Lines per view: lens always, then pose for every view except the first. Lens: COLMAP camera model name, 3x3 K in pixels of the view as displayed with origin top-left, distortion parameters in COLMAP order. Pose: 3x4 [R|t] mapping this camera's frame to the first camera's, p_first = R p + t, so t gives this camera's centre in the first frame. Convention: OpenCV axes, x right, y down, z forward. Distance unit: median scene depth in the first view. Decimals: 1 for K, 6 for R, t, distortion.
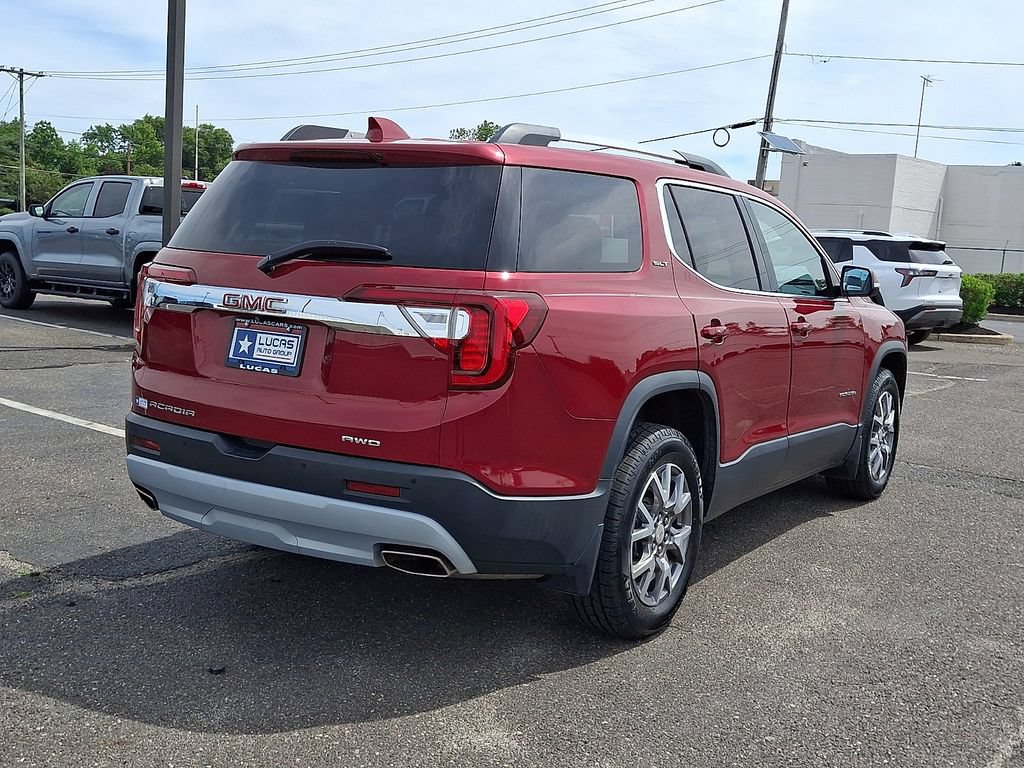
lens RADIAL K [[1127.2, 0, 498.1], [0, 1127.2, 384.3], [0, 0, 1]] dist [0.189752, -0.445102]
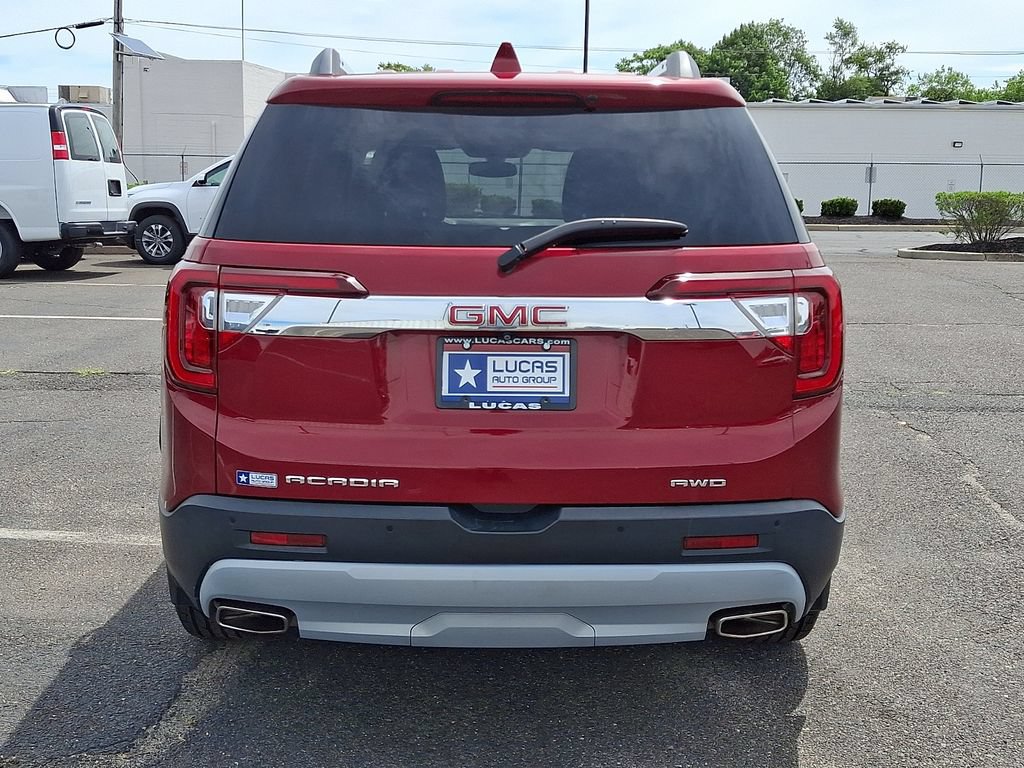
lens RADIAL K [[1181.7, 0, 482.0], [0, 1181.7, 372.7], [0, 0, 1]] dist [0.213982, -0.536551]
pose [[0.836725, -0.136007, 0.530466, -0.573711], [0.104544, 0.990524, 0.089062, -0.095284], [-0.537552, -0.019063, 0.843015, 0.358157]]
